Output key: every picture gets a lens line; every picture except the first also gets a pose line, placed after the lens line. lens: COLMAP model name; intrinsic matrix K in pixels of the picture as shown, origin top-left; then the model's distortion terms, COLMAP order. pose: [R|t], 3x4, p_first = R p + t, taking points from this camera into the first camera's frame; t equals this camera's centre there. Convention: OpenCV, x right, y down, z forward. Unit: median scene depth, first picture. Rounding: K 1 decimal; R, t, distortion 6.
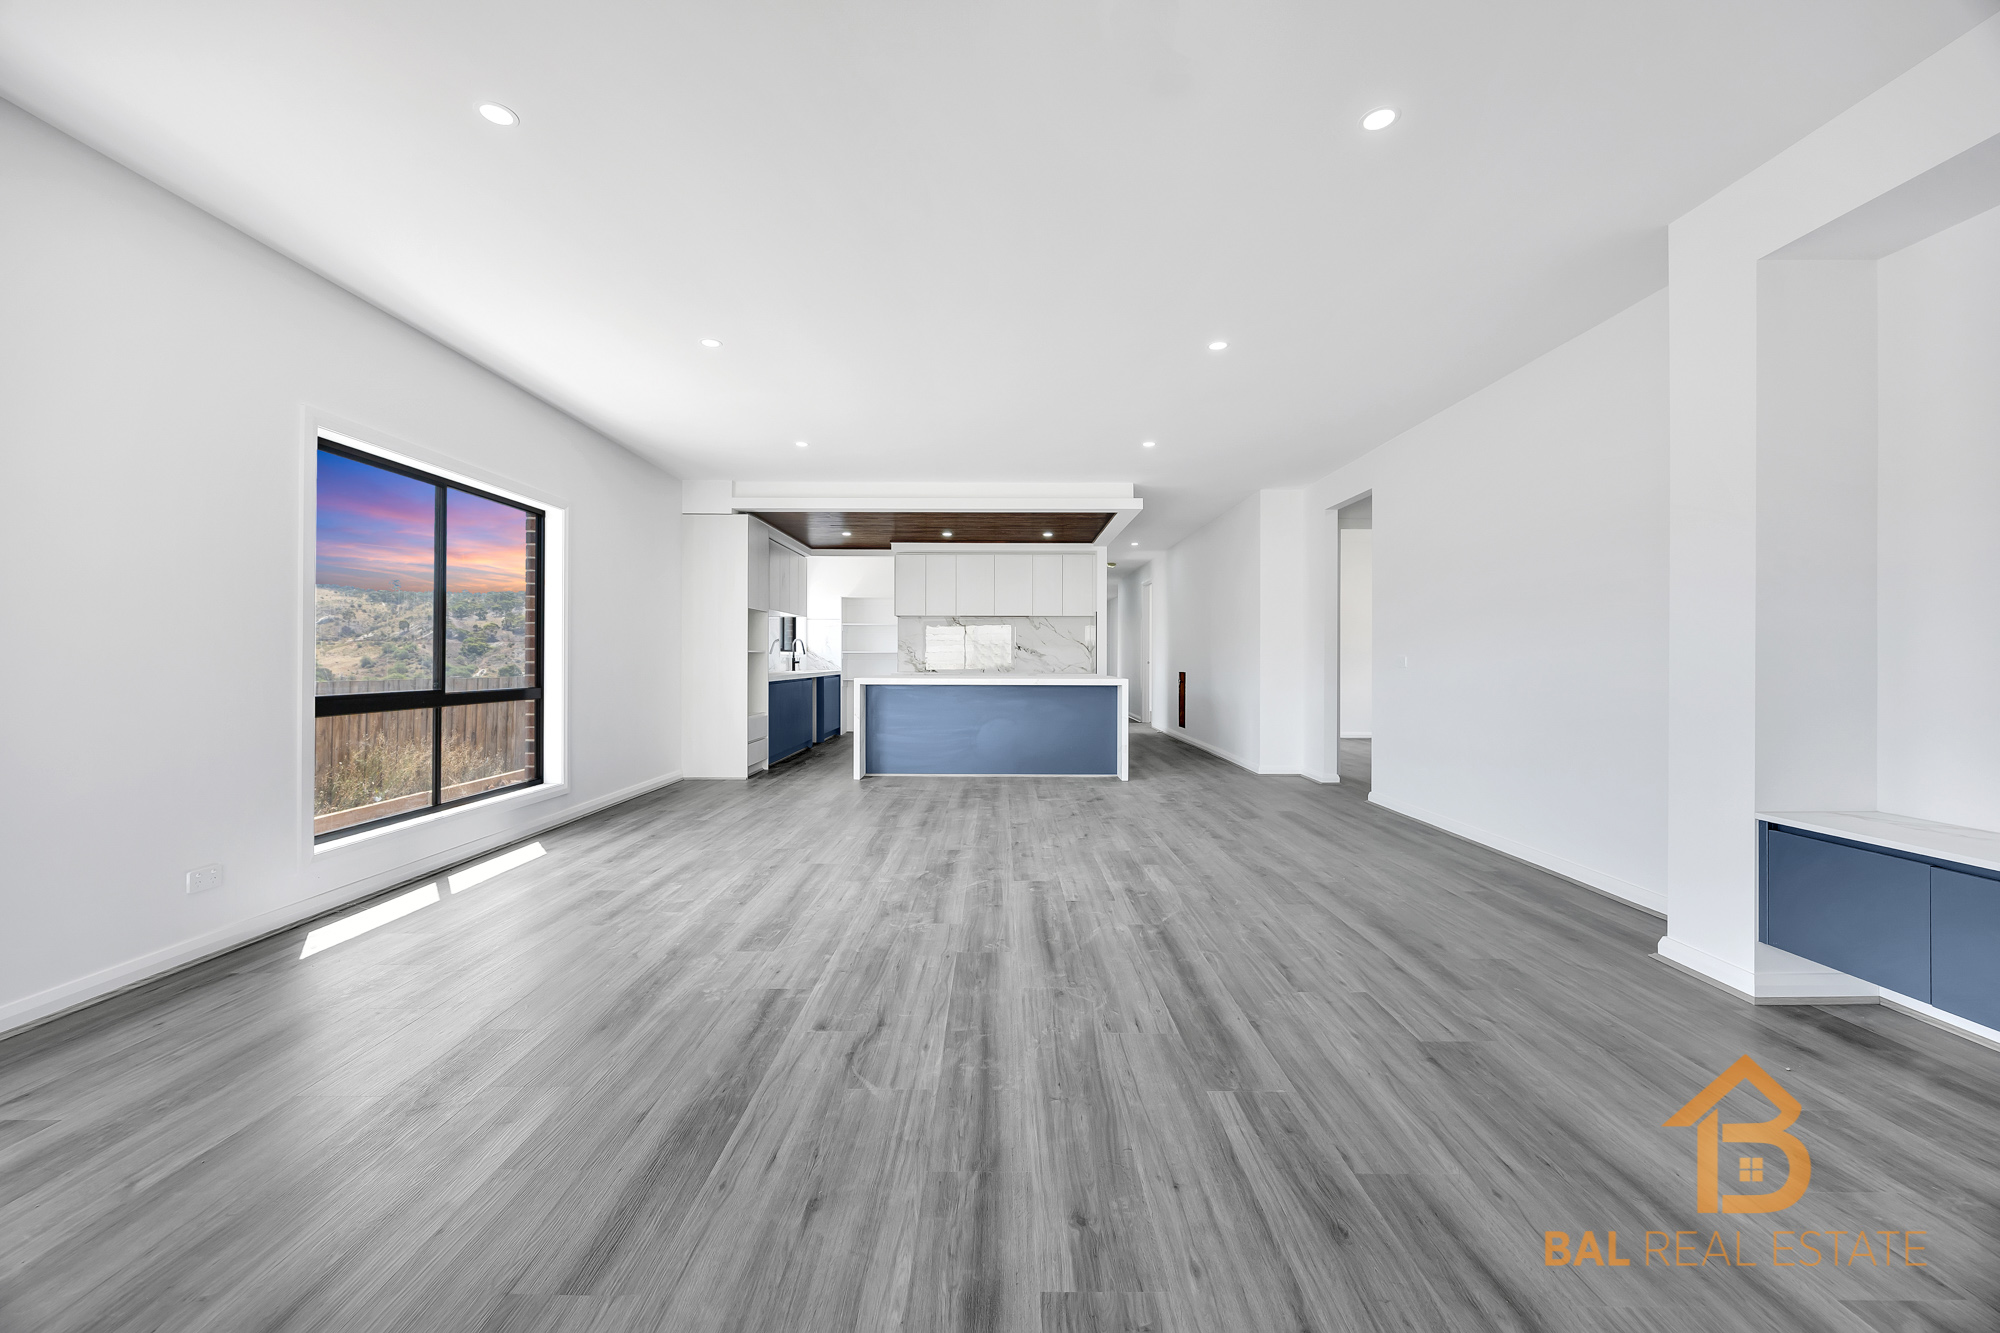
lens RADIAL K [[758.4, 0, 1000.2], [0, 758.4, 654.4], [0, 0, 1]] dist [-0.003514, 0.000355]
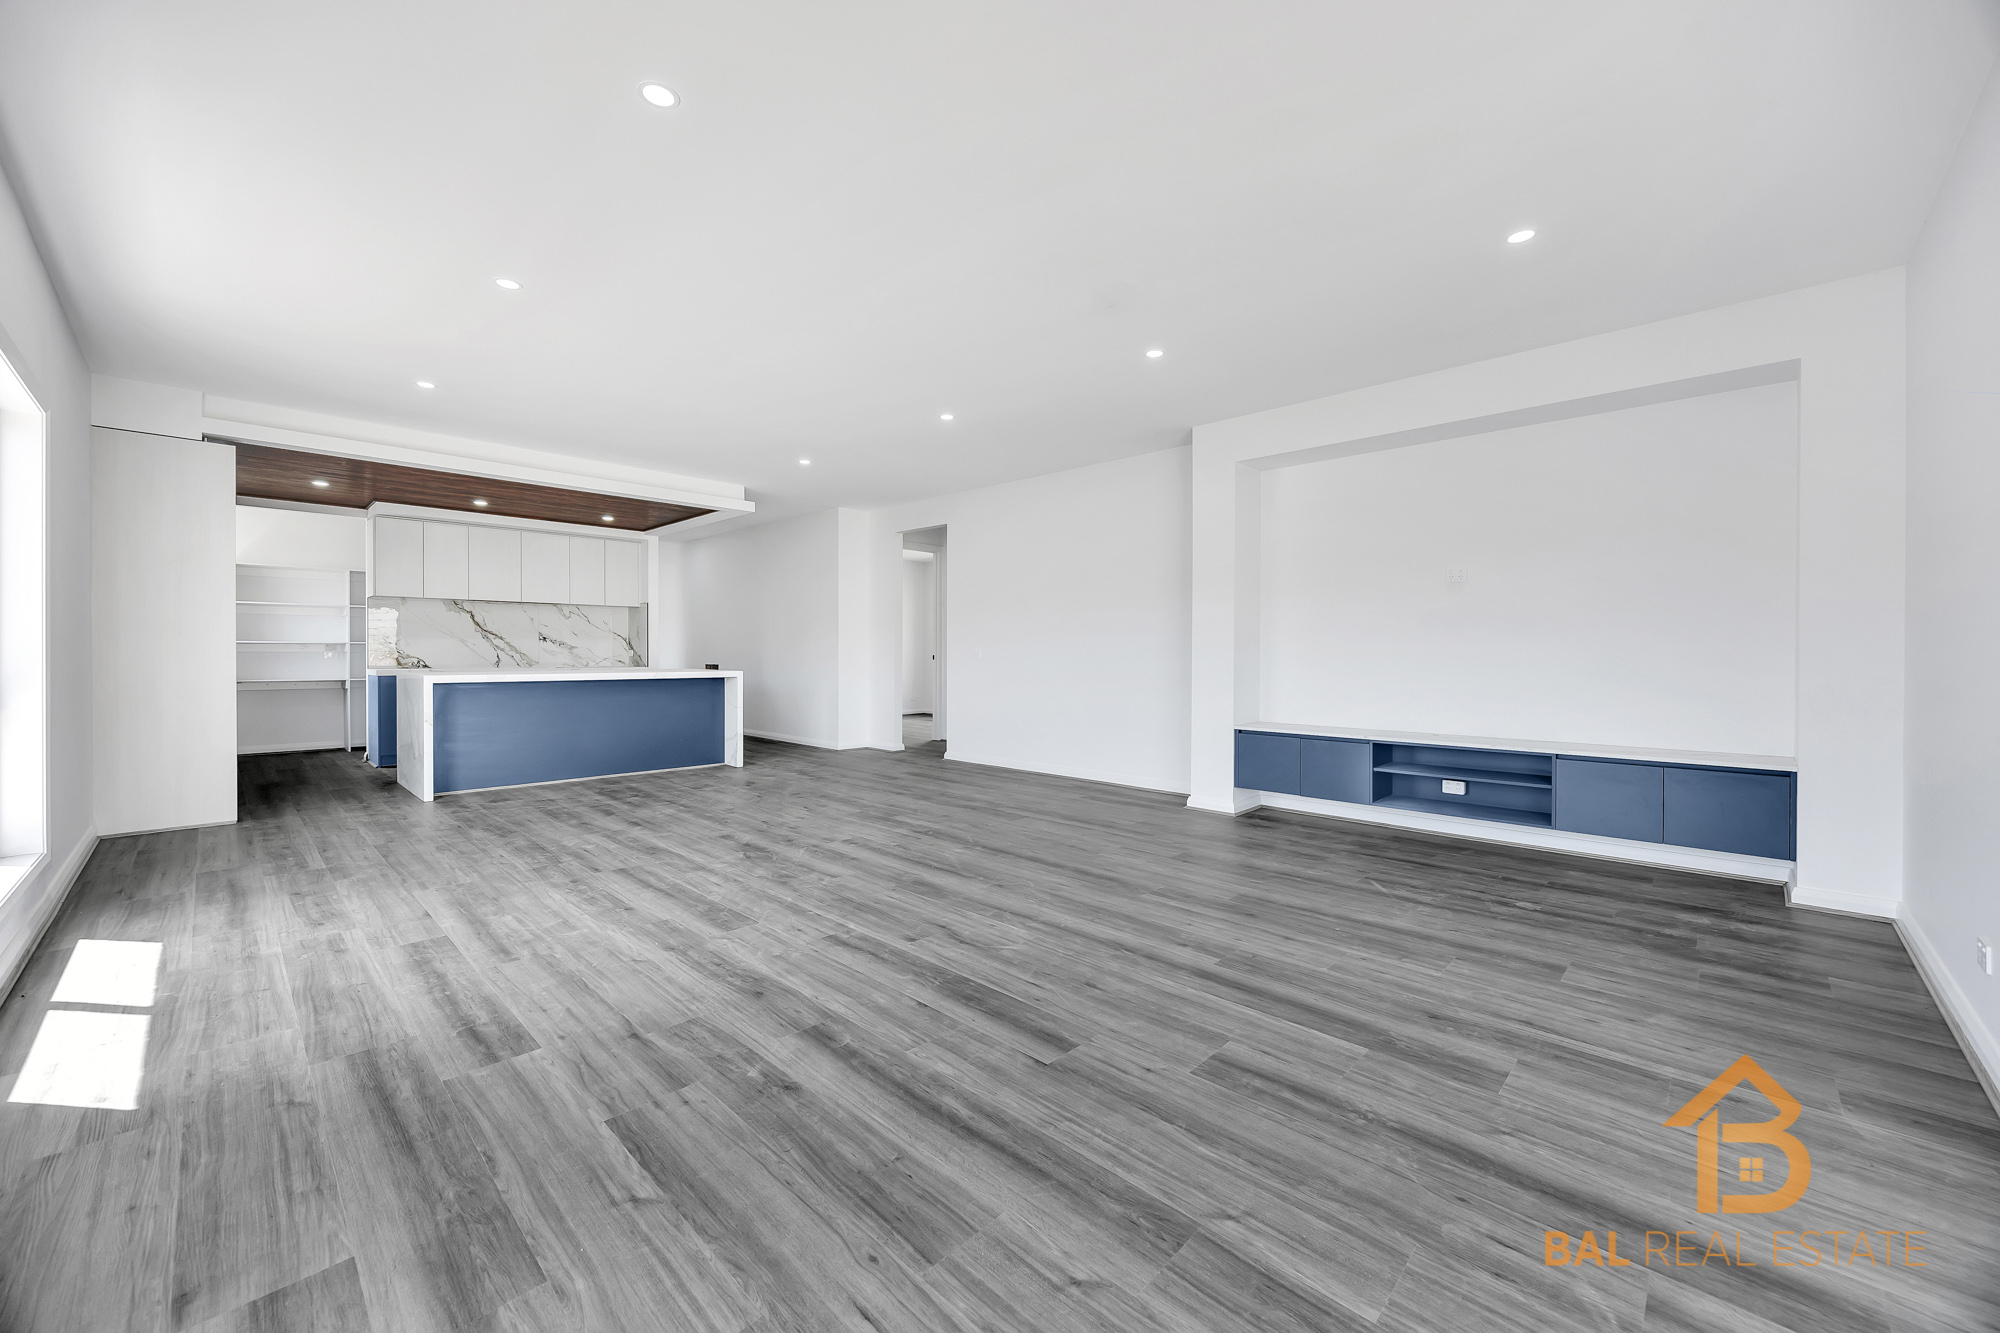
lens RADIAL K [[758.4, 0, 1005.9], [0, 758.4, 658.1], [0, 0, 1]] dist [-0.003514, 0.000355]
pose [[0.693545, -0.005355, 0.720394, -0.572396], [-0.005395, 0.999906, 0.012627, -0.001850], [-0.720393, -0.012644, 0.693451, -0.001348]]
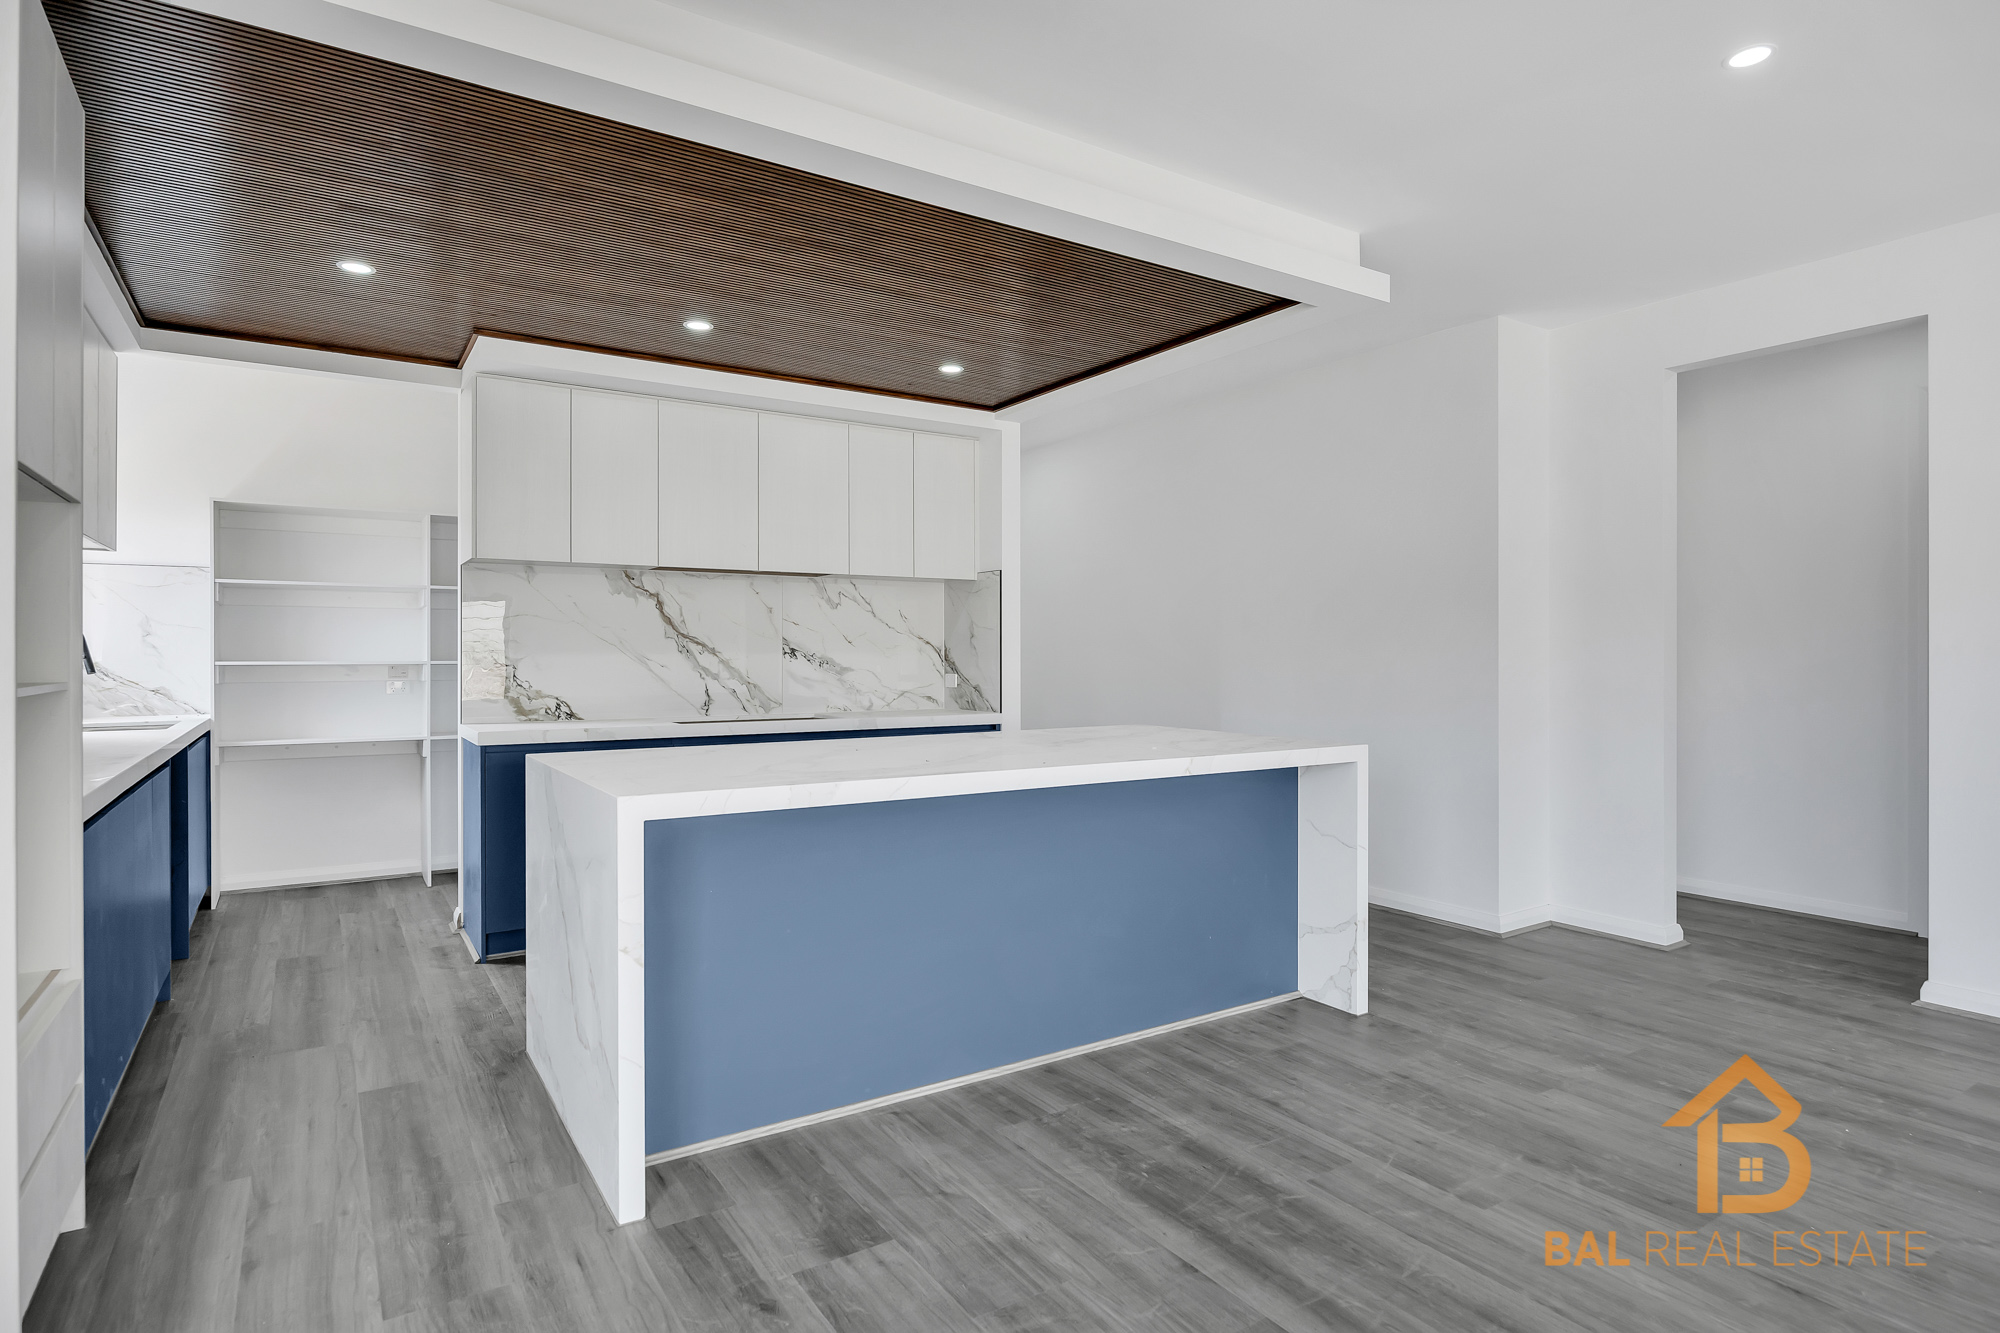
lens RADIAL K [[1060.5, 0, 1010.7], [0, 1060.5, 651.8], [0, 0, 1]] dist [-0.011766, 0.000234]
pose [[0.835538, -0.002939, 0.549425, -0.454688], [-0.000123, 0.999985, 0.005538, -0.029336], [-0.549433, -0.004695, 0.835524, 1.109875]]
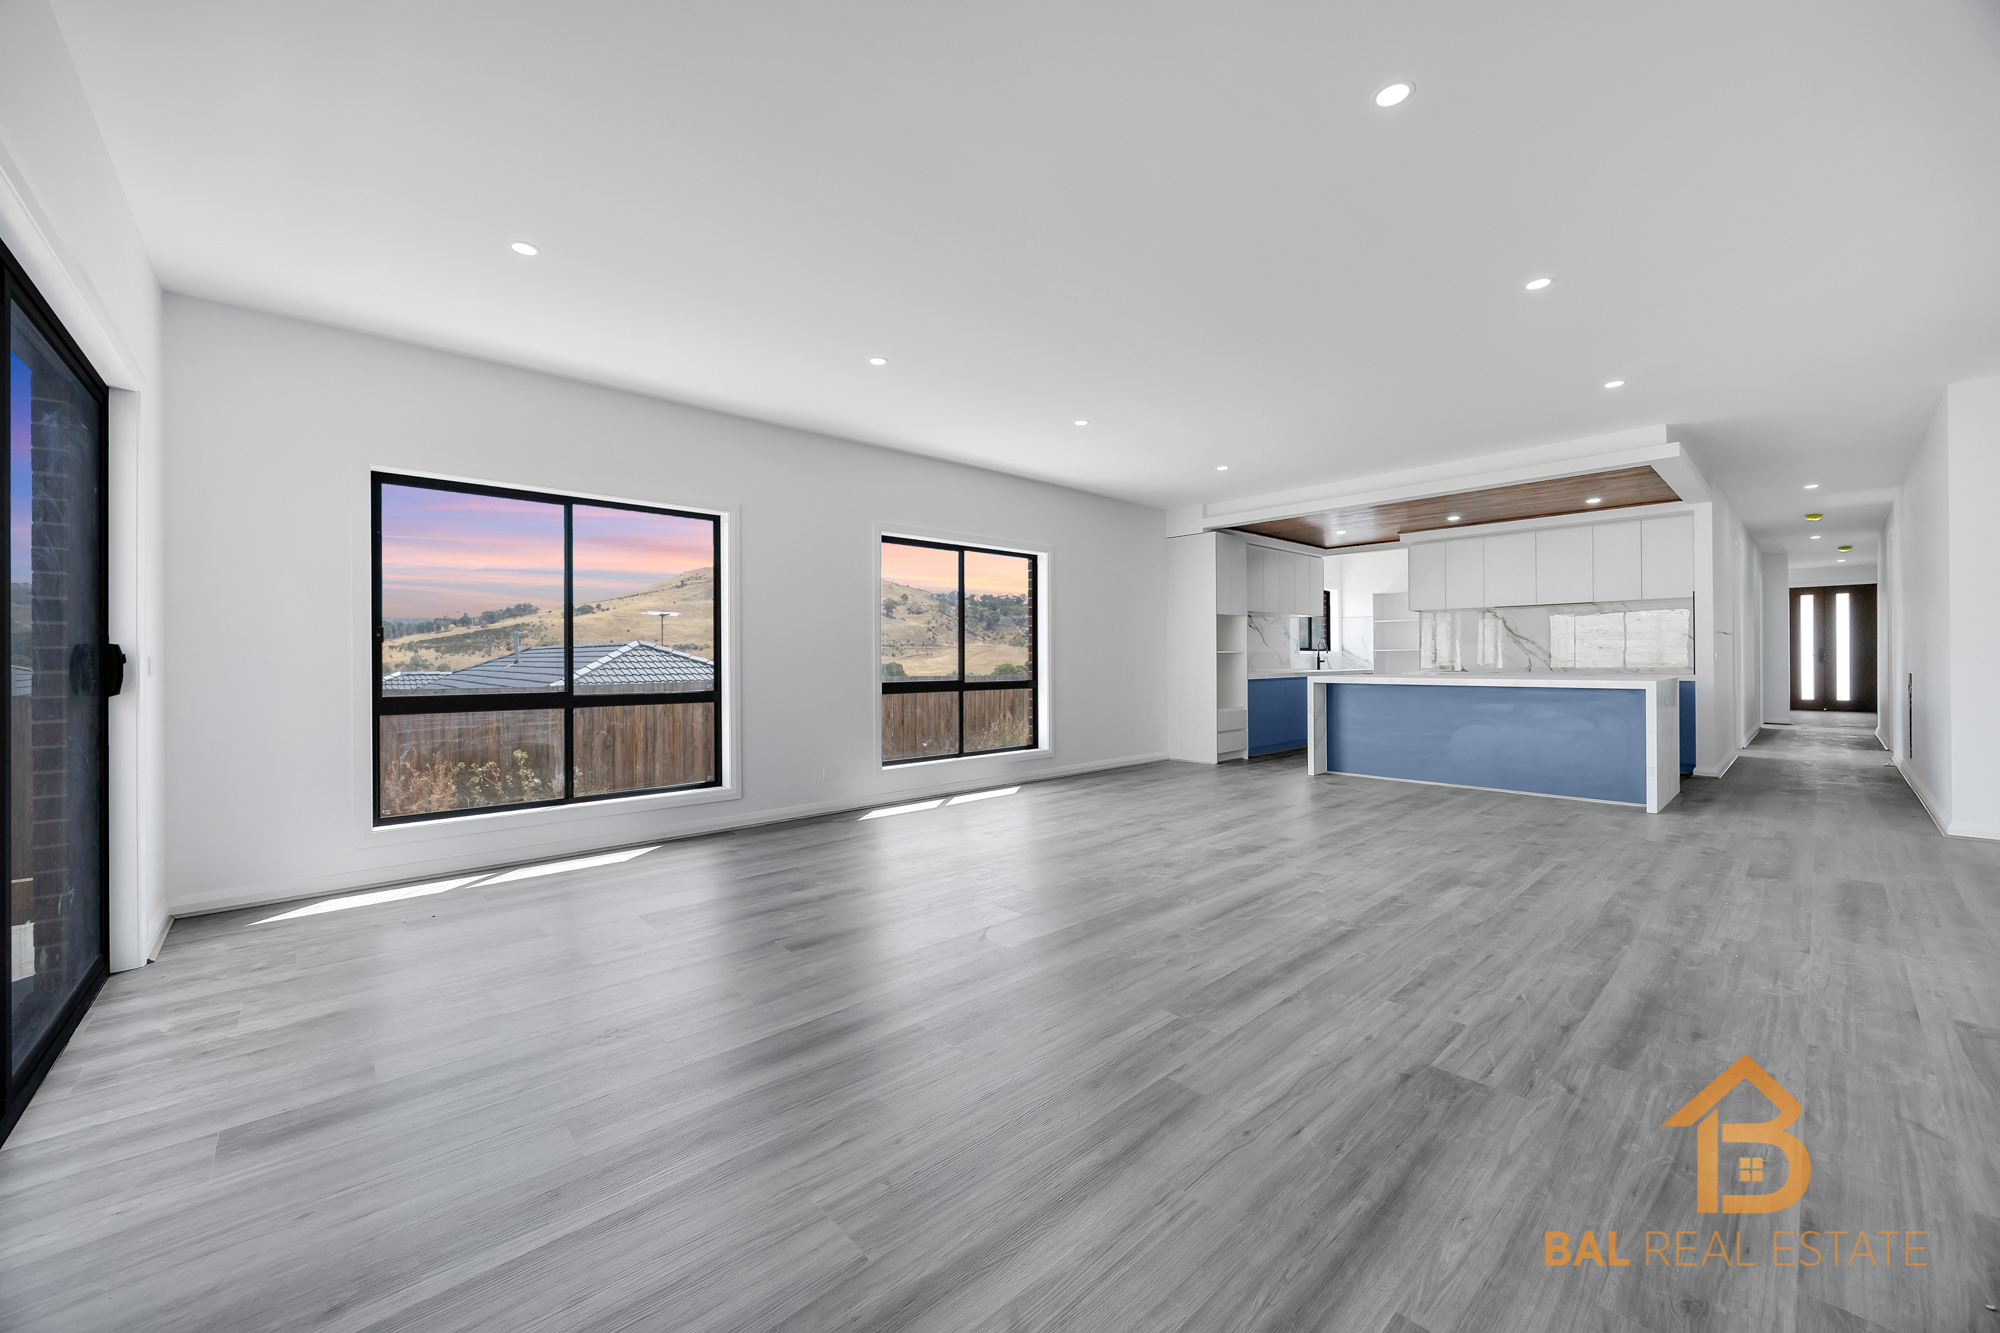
lens RADIAL K [[758.4, 0, 1004.5], [0, 758.4, 659.0], [0, 0, 1]] dist [-0.003514, 0.000355]
pose [[0.682303, -0.006079, -0.731044, 0.469873], [0.011913, 0.999925, 0.002804, -0.000828], [0.730972, -0.010623, 0.682325, -0.011361]]
